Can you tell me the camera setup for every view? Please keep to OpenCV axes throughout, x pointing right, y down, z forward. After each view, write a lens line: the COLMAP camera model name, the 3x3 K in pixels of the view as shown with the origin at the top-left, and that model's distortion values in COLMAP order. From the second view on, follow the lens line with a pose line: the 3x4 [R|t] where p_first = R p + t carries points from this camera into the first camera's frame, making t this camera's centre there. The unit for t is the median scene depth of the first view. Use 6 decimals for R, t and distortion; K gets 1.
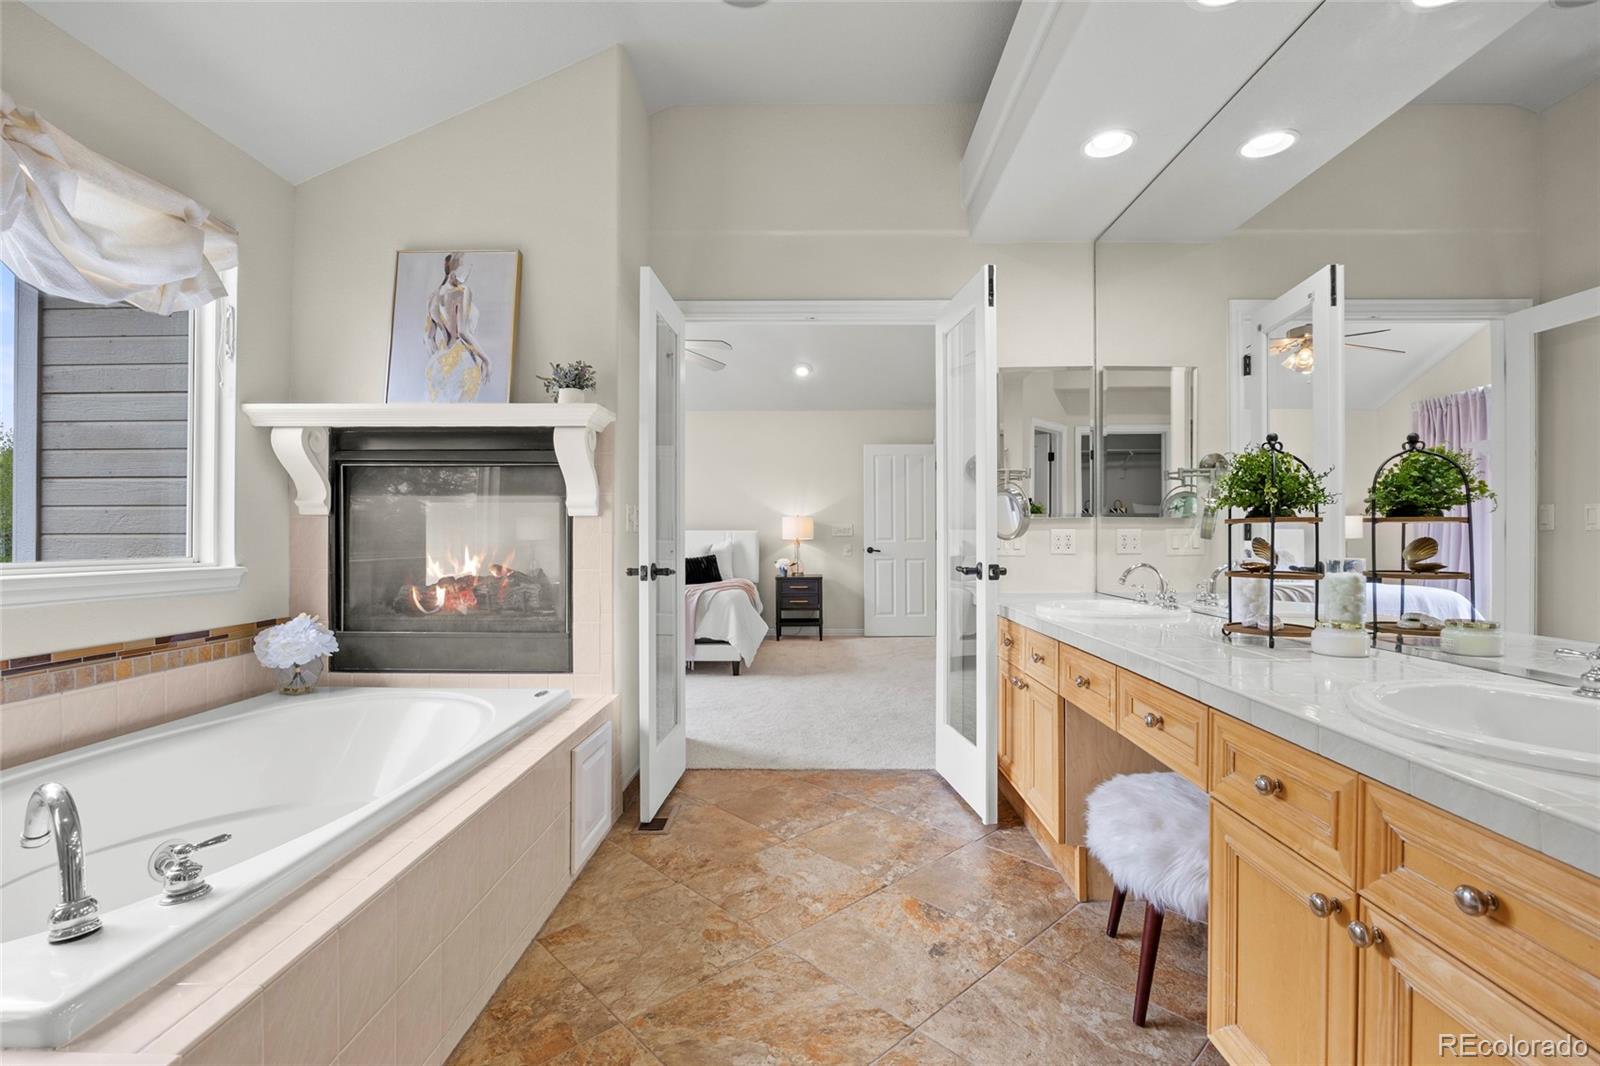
lens RADIAL K [[706.3, 0, 806.3], [0, 706.3, 539.7], [0, 0, 1]] dist [-0.017807, 0.001115]
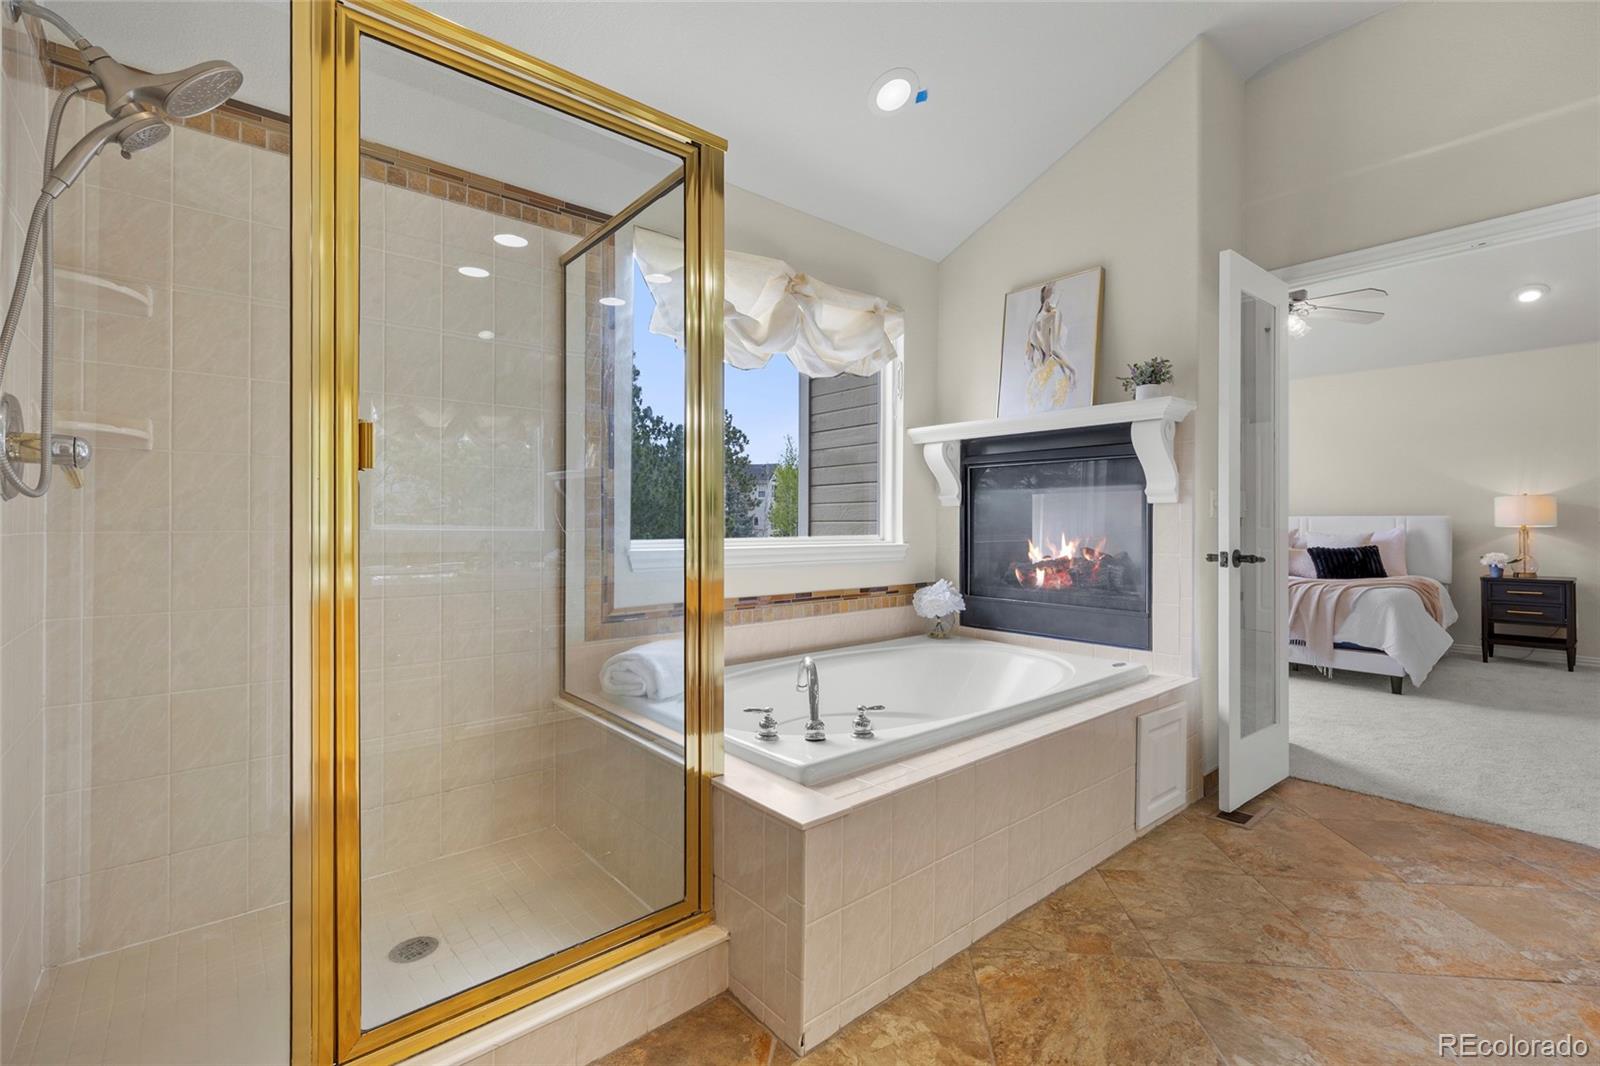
lens RADIAL K [[706.3, 0, 806.3], [0, 706.3, 539.7], [0, 0, 1]] dist [-0.017807, 0.001115]
pose [[0.662021, 0.016953, -0.749294, 0.127154], [-0.002865, 0.999794, 0.020090, 0.001616], [0.749480, -0.011153, 0.661933, -0.100385]]
